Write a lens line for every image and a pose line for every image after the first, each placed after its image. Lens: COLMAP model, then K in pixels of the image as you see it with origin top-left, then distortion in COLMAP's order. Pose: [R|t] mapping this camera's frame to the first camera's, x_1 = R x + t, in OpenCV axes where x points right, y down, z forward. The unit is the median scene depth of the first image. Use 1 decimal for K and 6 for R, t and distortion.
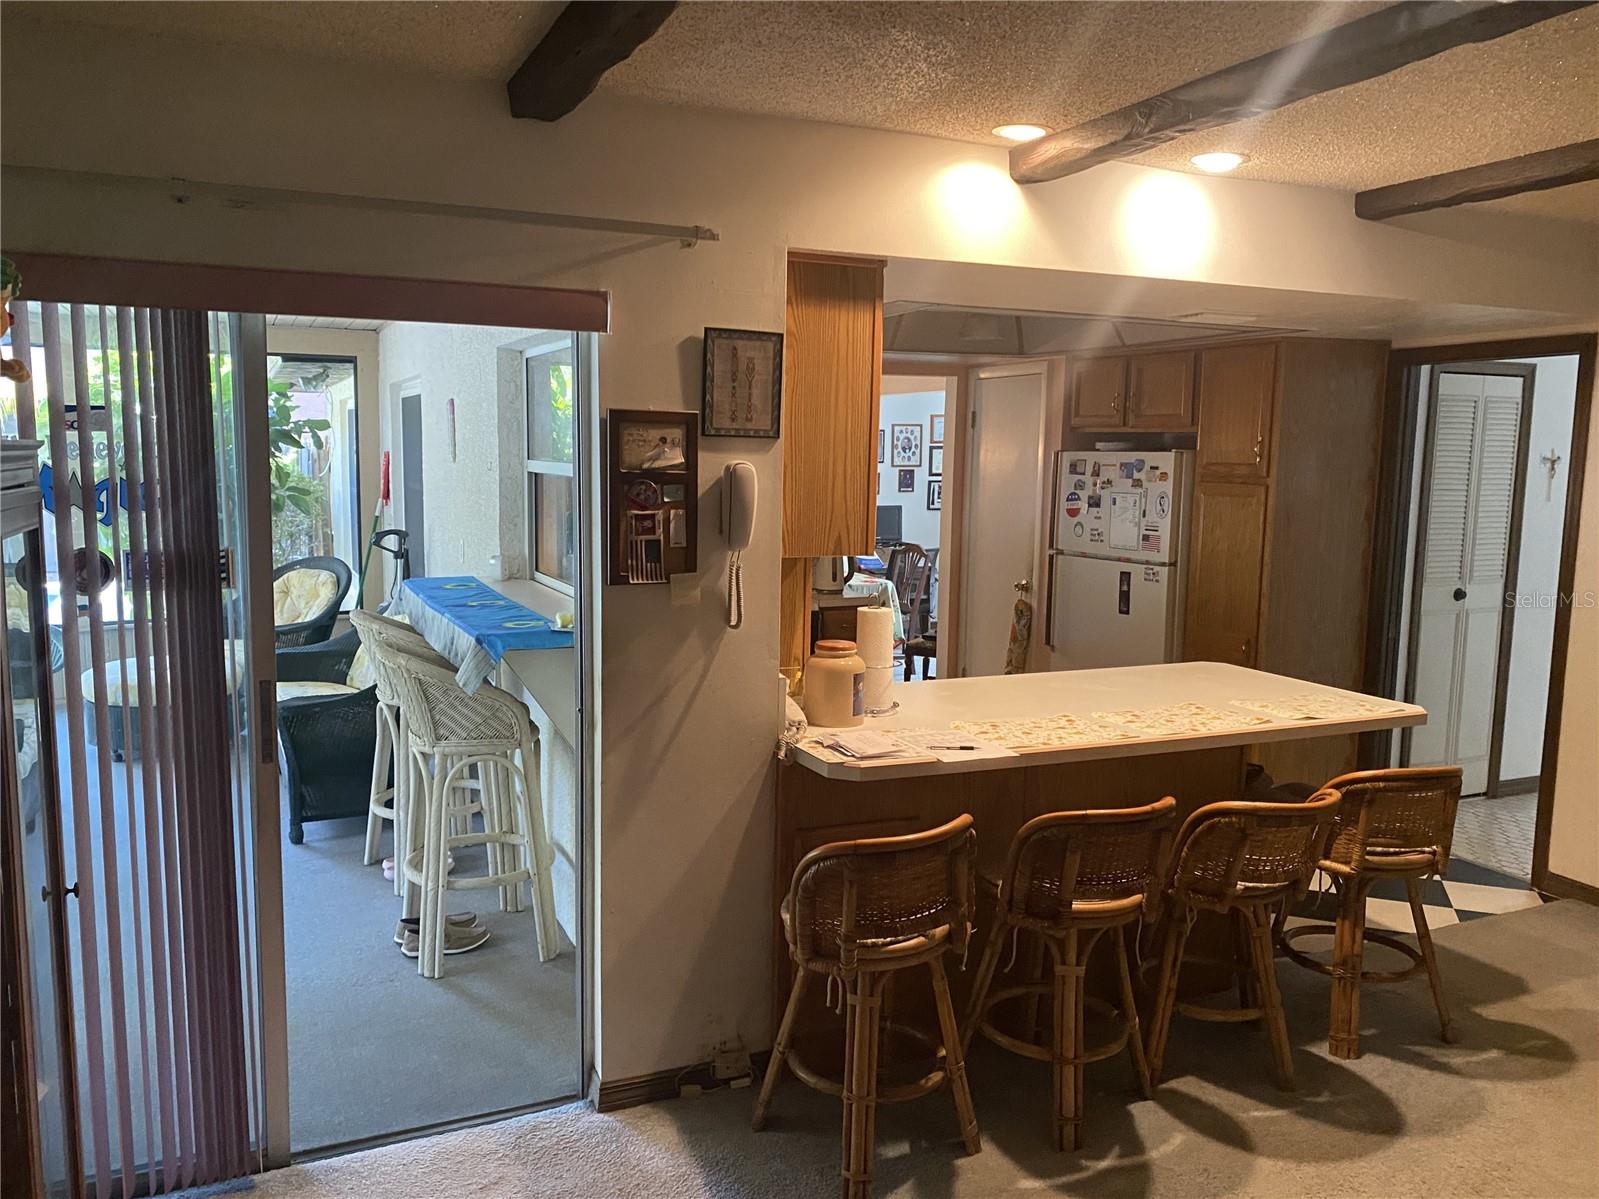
lens RADIAL K [[1222.4, 0, 791.7], [0, 1222.4, 607.4], [0, 0, 1]] dist [0.040512, -0.044832]
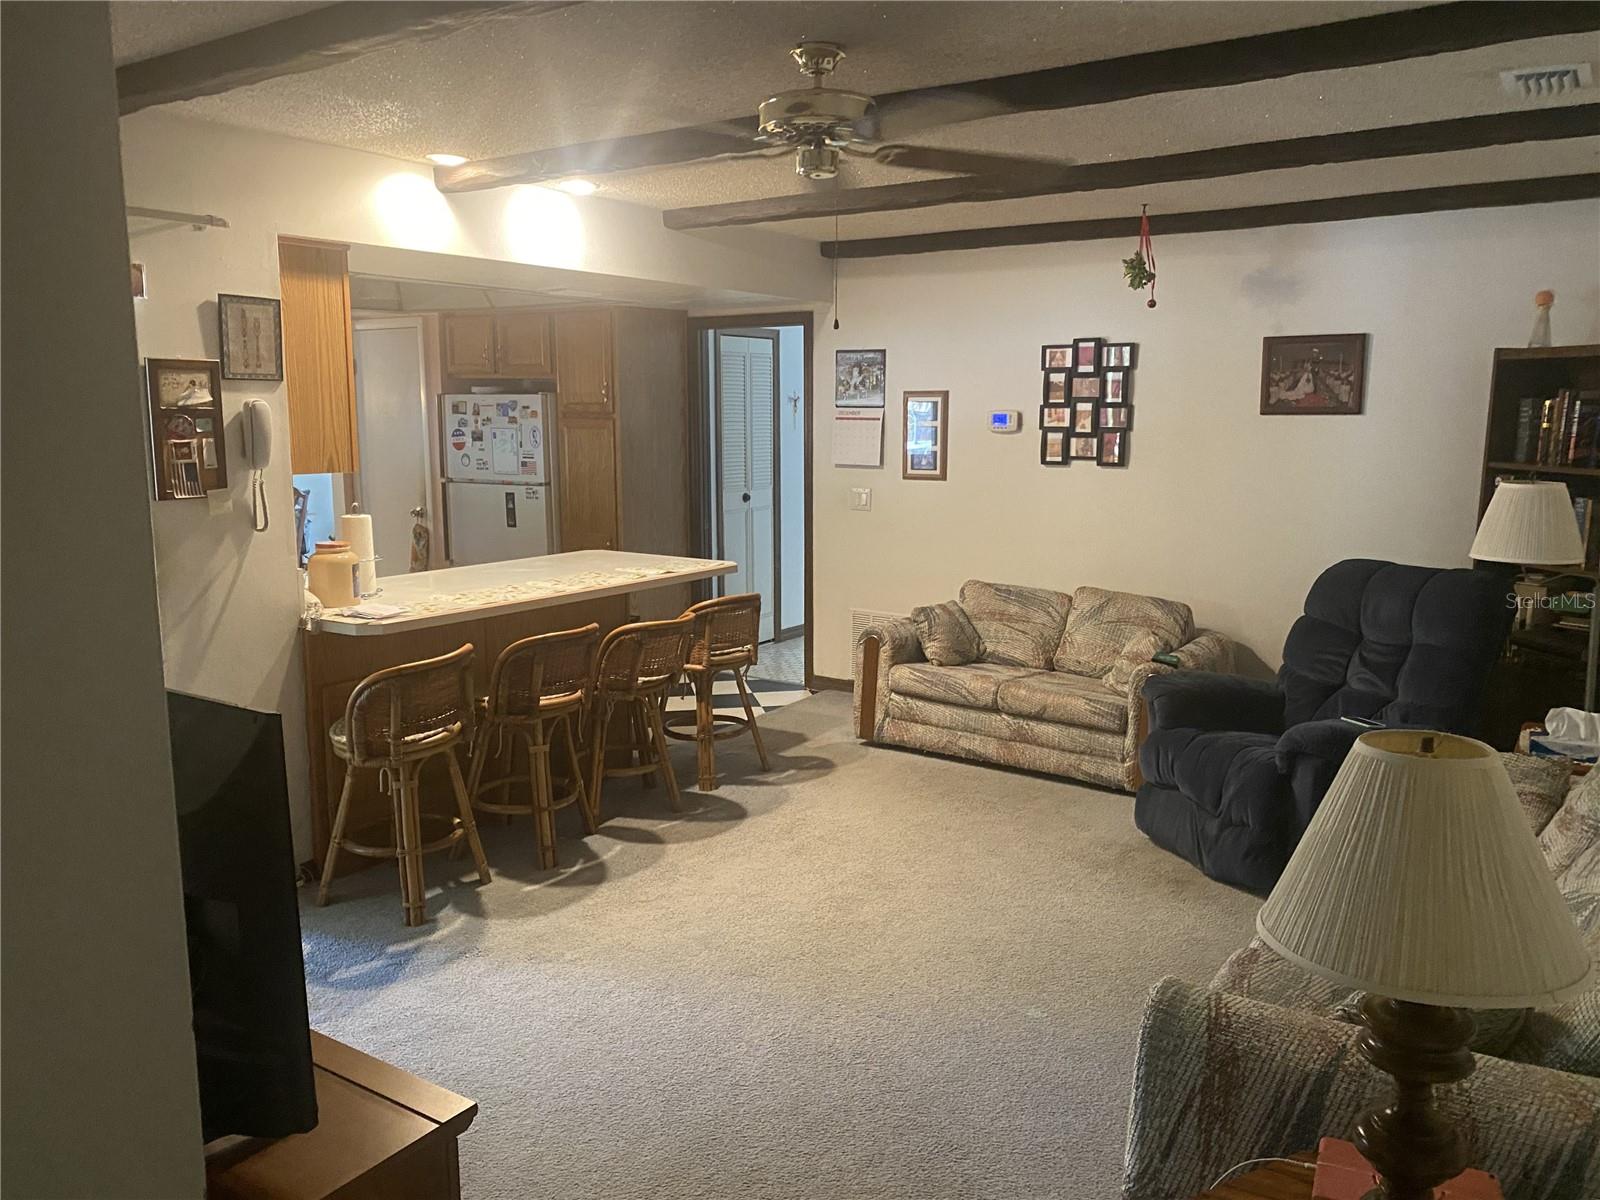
lens RADIAL K [[1223.1, 0, 806.0], [0, 1223.1, 603.8], [0, 0, 1]] dist [0.040512, -0.044832]
pose [[0.849383, -0.097837, 0.518630, -0.221283], [0.077896, 0.995145, 0.060156, 0.055381], [-0.521997, -0.010696, 0.852880, -0.368460]]
